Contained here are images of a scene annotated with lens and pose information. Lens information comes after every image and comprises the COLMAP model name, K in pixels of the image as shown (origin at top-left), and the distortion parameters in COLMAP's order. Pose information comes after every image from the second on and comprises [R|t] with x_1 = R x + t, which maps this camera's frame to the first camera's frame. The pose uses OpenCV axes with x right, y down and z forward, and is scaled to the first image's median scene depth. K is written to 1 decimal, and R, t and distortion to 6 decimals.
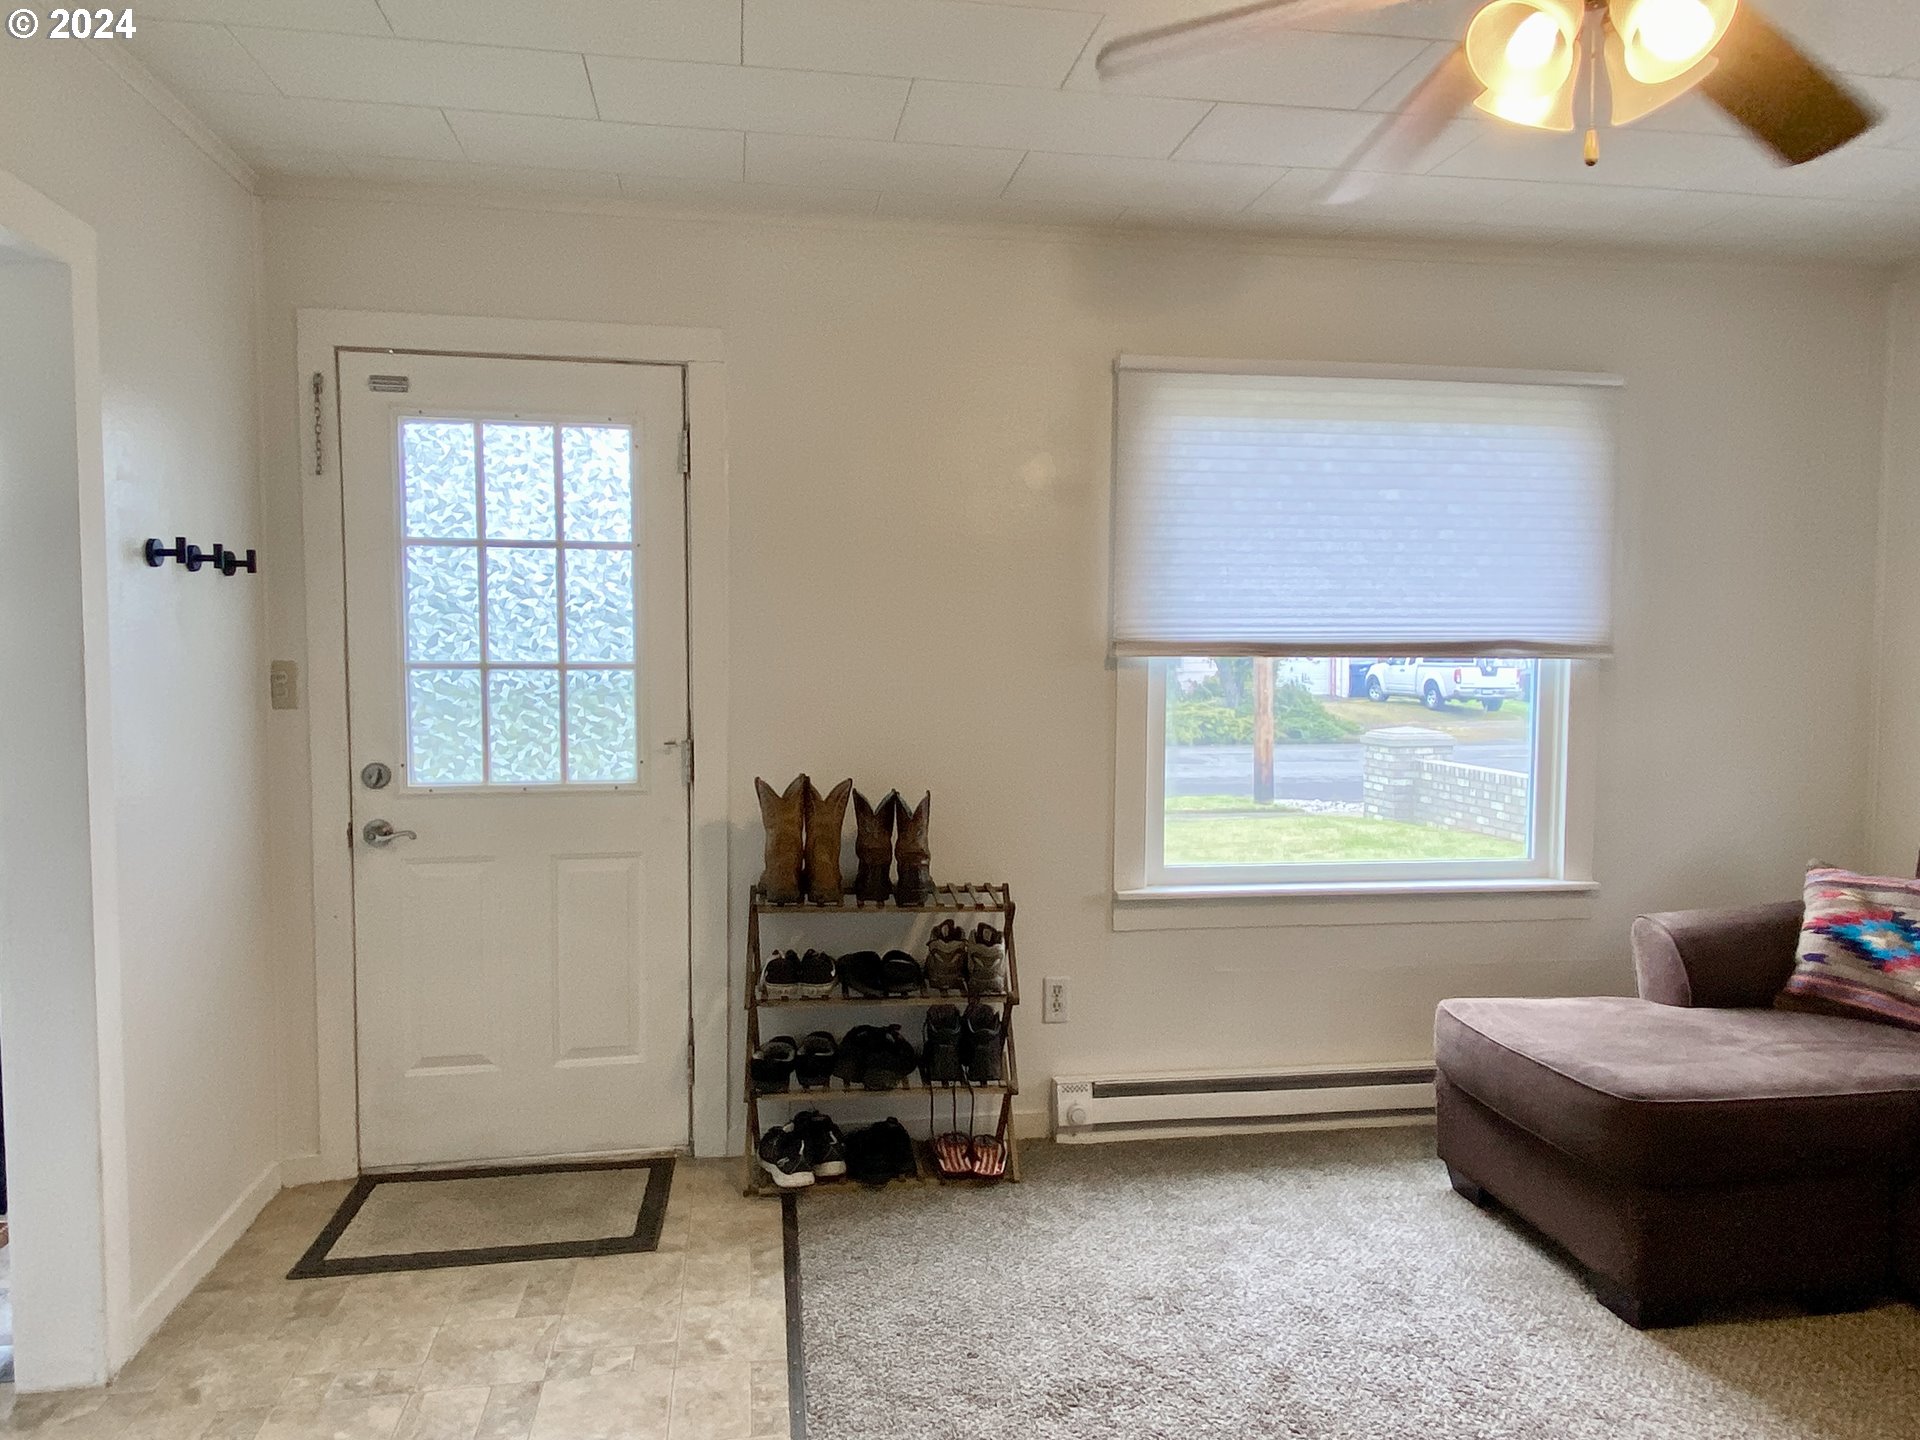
lens RADIAL K [[1239.2, 0, 960.0], [0, 1239.2, 720.0], [0, 0, 1]] dist [0.082225, -0.098776]
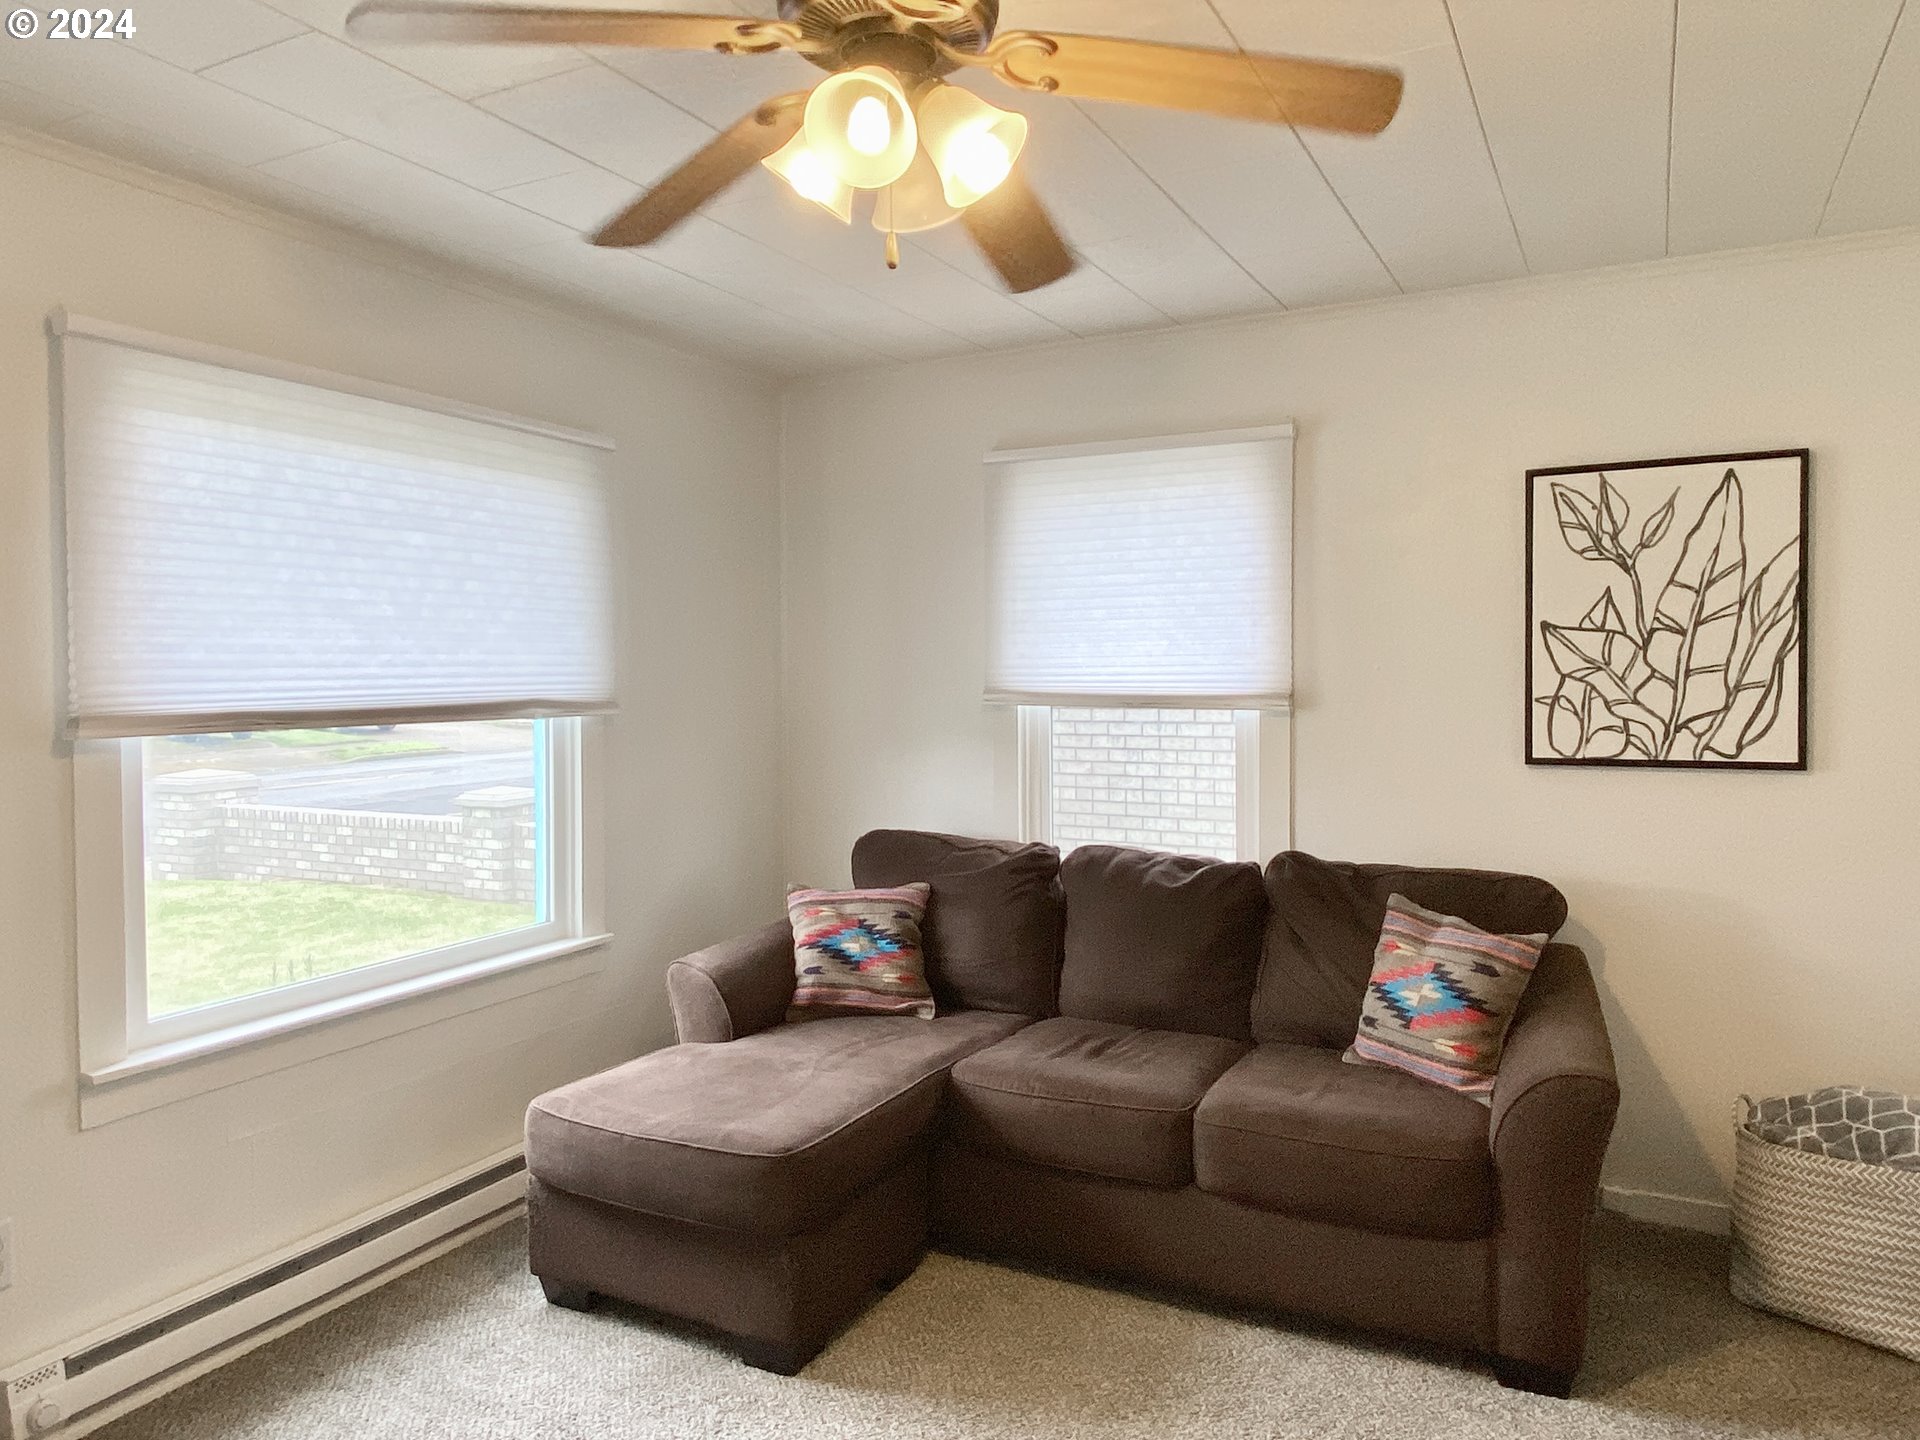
lens RADIAL K [[1239.2, 0, 960.0], [0, 1239.2, 720.0], [0, 0, 1]] dist [0.082225, -0.098776]
pose [[0.612828, -0.038186, 0.789293, -0.126547], [0.054824, 0.998480, 0.005740, -0.038574], [-0.788313, 0.039755, 0.613989, 0.172339]]
